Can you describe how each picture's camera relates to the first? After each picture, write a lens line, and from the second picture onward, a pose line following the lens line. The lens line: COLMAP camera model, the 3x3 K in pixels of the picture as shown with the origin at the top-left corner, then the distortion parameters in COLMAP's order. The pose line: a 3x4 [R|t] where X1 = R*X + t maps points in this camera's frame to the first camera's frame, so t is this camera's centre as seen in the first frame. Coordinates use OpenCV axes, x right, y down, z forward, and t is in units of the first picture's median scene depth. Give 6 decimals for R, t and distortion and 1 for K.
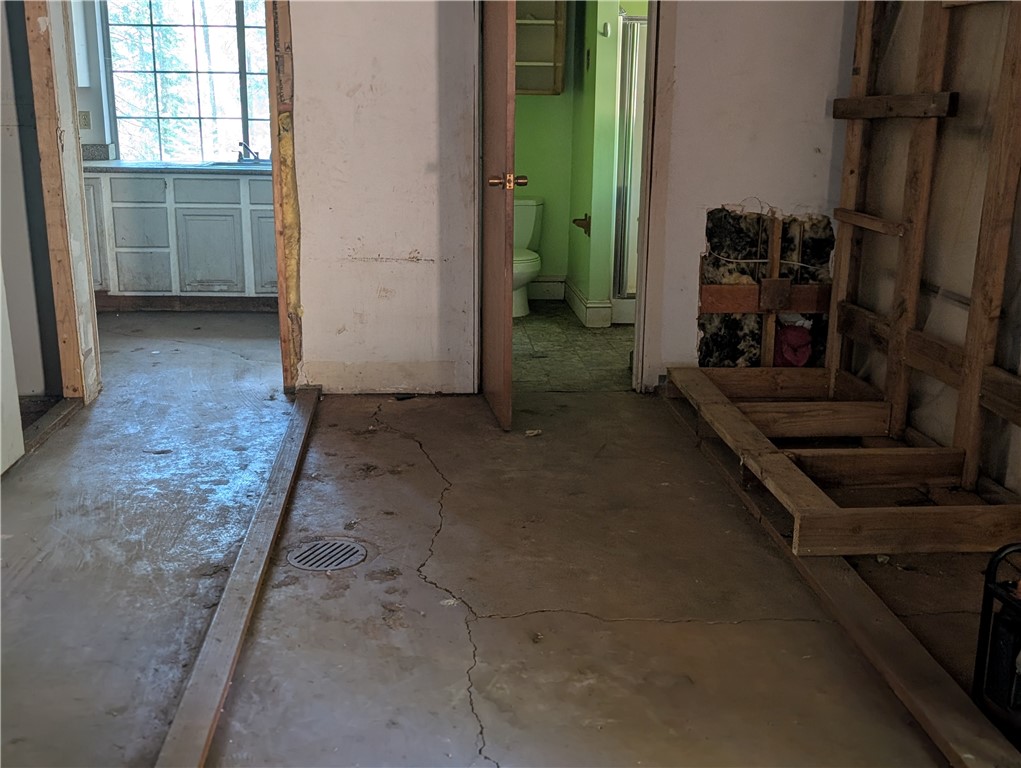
lens RADIAL K [[1097.5, 0, 510.5], [0, 1097.5, 384.0], [0, 0, 1]] dist [-0.009506, -0.027768]
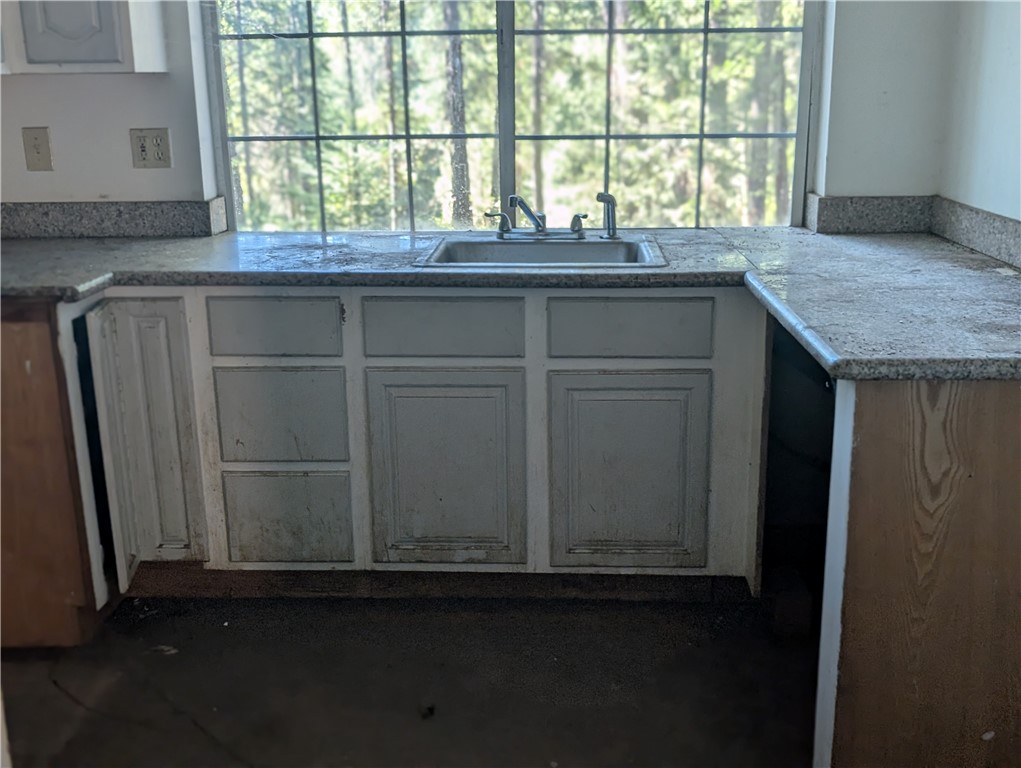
lens RADIAL K [[1097.5, 0, 510.5], [0, 1097.5, 384.0], [0, 0, 1]] dist [-0.009506, -0.027768]
pose [[0.993613, 0.007979, -0.112558, -0.203892], [-0.006762, 0.999915, 0.011187, -0.156670], [0.112638, -0.010354, 0.993582, 0.595926]]
